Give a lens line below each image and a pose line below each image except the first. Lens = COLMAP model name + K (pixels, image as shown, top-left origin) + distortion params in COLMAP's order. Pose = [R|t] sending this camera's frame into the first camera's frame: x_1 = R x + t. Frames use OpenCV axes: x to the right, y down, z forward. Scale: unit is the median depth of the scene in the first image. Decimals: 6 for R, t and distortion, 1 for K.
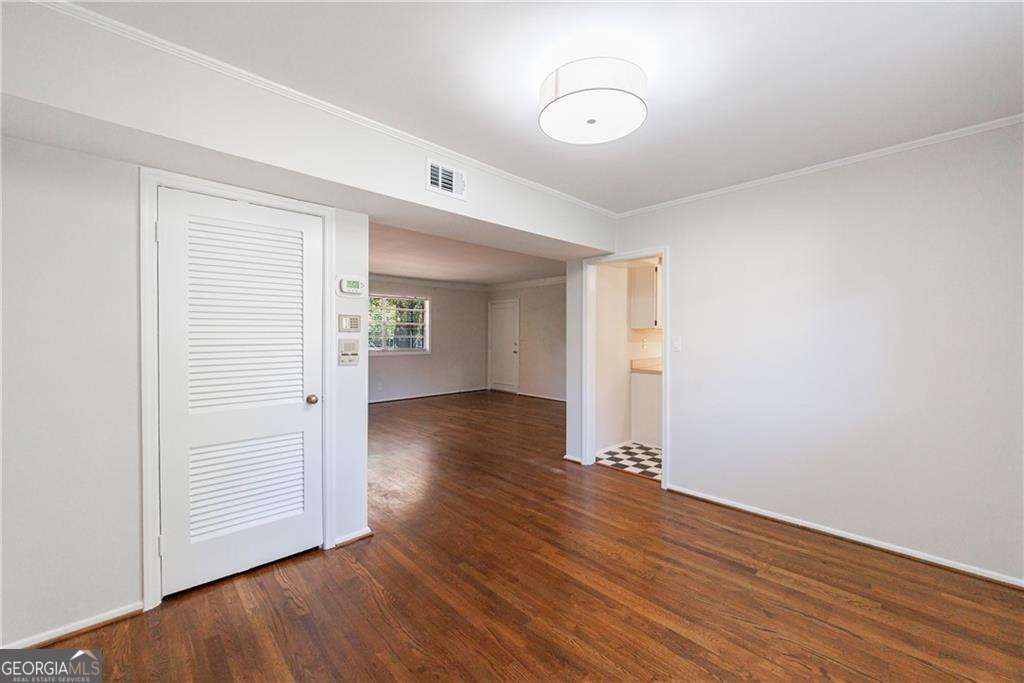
lens RADIAL K [[418.2, 0, 507.6], [0, 418.2, 336.8], [0, 0, 1]] dist [0.005154, -0.002920]
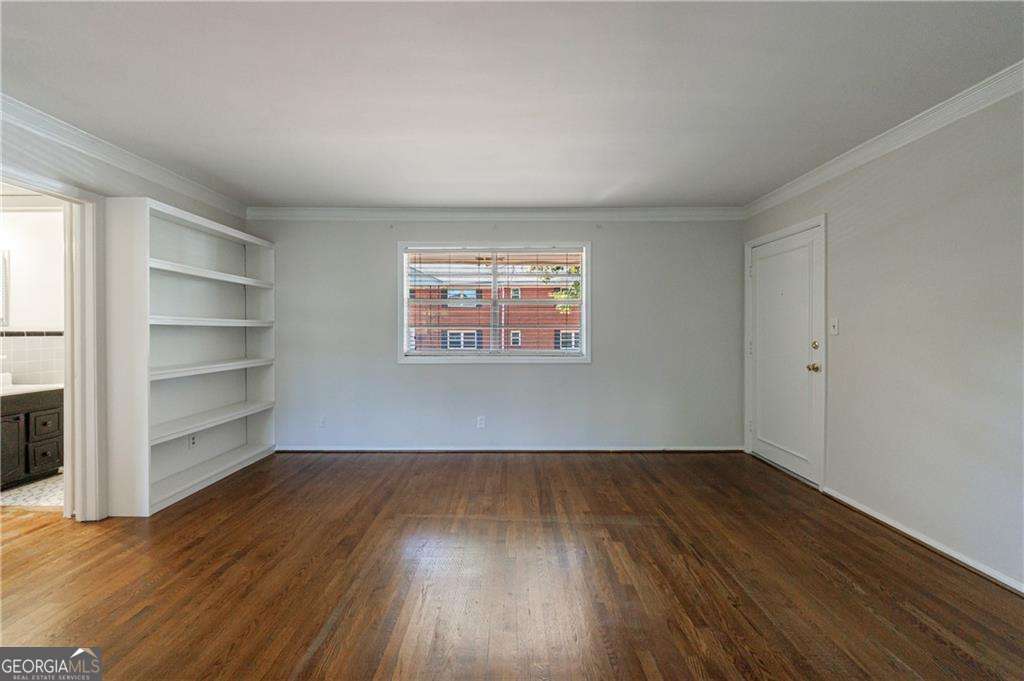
lens RADIAL K [[418.2, 0, 516.2], [0, 418.2, 333.7], [0, 0, 1]] dist [0.005154, -0.002920]
pose [[0.730658, -0.001631, -0.682742, 0.196752], [0.000019, 0.999997, -0.002369, 0.020959], [0.682744, 0.001718, 0.730656, 1.464076]]
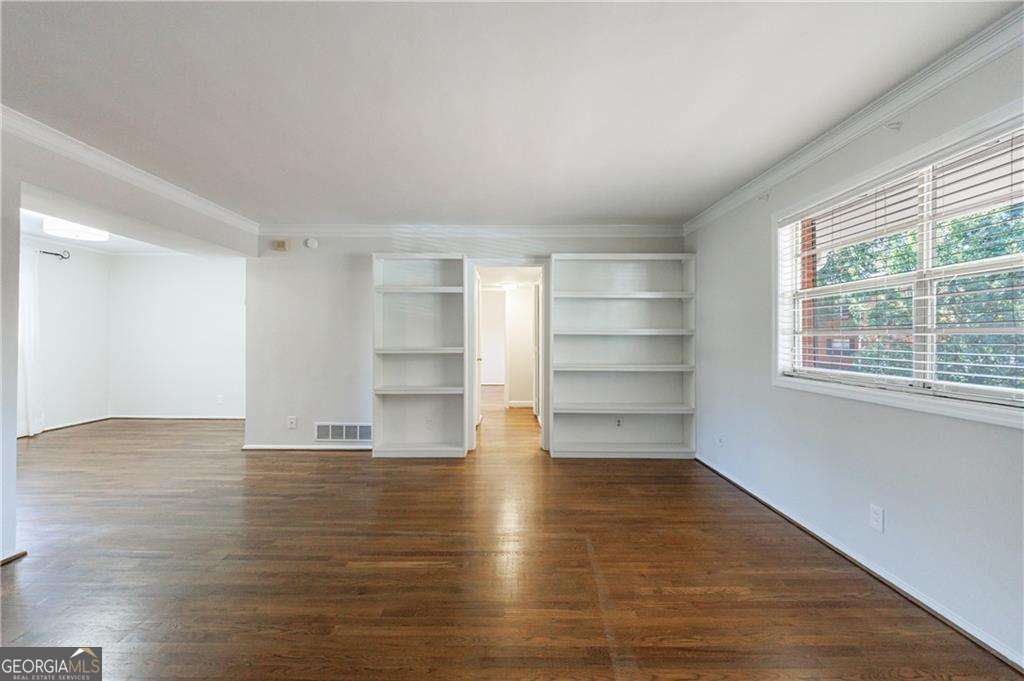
lens RADIAL K [[418.2, 0, 505.9], [0, 418.2, 338.8], [0, 0, 1]] dist [0.005154, -0.002920]
pose [[-0.700080, -0.009384, -0.714003, 0.132112], [-0.013931, 0.999903, 0.000518, 0.017024], [0.713929, 0.010309, -0.700143, 2.256050]]
